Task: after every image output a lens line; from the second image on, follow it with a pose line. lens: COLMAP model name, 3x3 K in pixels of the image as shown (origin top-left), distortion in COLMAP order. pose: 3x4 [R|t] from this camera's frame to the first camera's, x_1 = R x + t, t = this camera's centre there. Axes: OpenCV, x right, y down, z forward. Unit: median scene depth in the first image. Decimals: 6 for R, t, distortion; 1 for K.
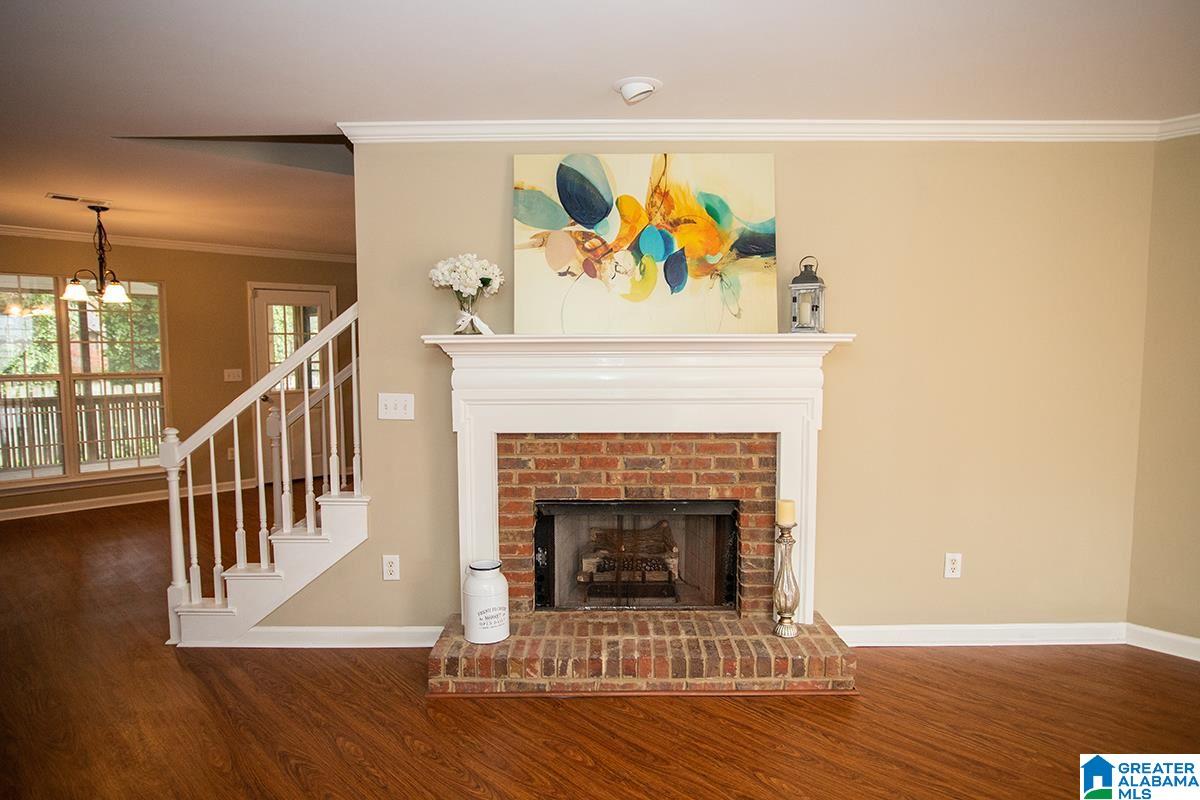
lens RADIAL K [[708.0, 0, 601.1], [0, 708.0, 388.0], [0, 0, 1]] dist [-0.077522, 0.050413]
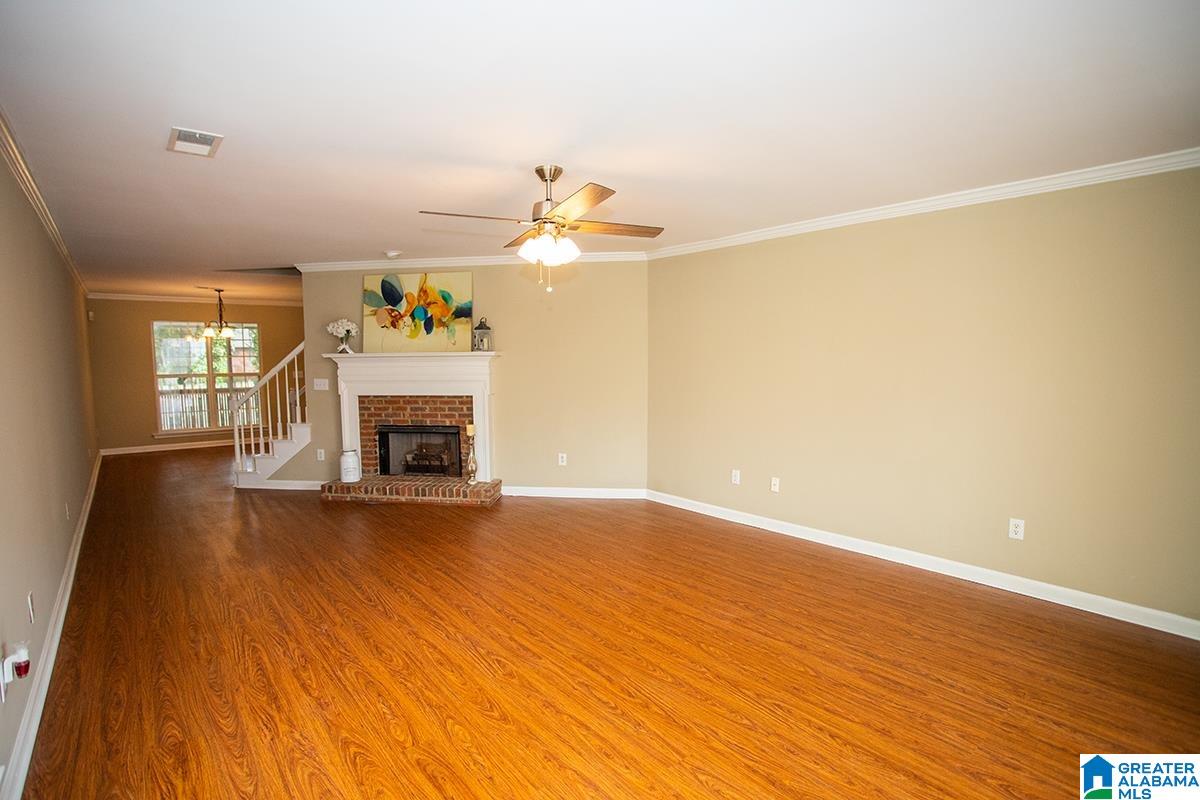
lens RADIAL K [[597.6, 0, 608.5], [0, 597.6, 400.9], [0, 0, 1]] dist [-0.076854, 0.031038]
pose [[0.993605, 0.004172, -0.112837, 0.899388], [-0.002739, 0.999914, 0.012852, 0.054475], [0.112880, -0.012461, 0.993530, -0.847659]]
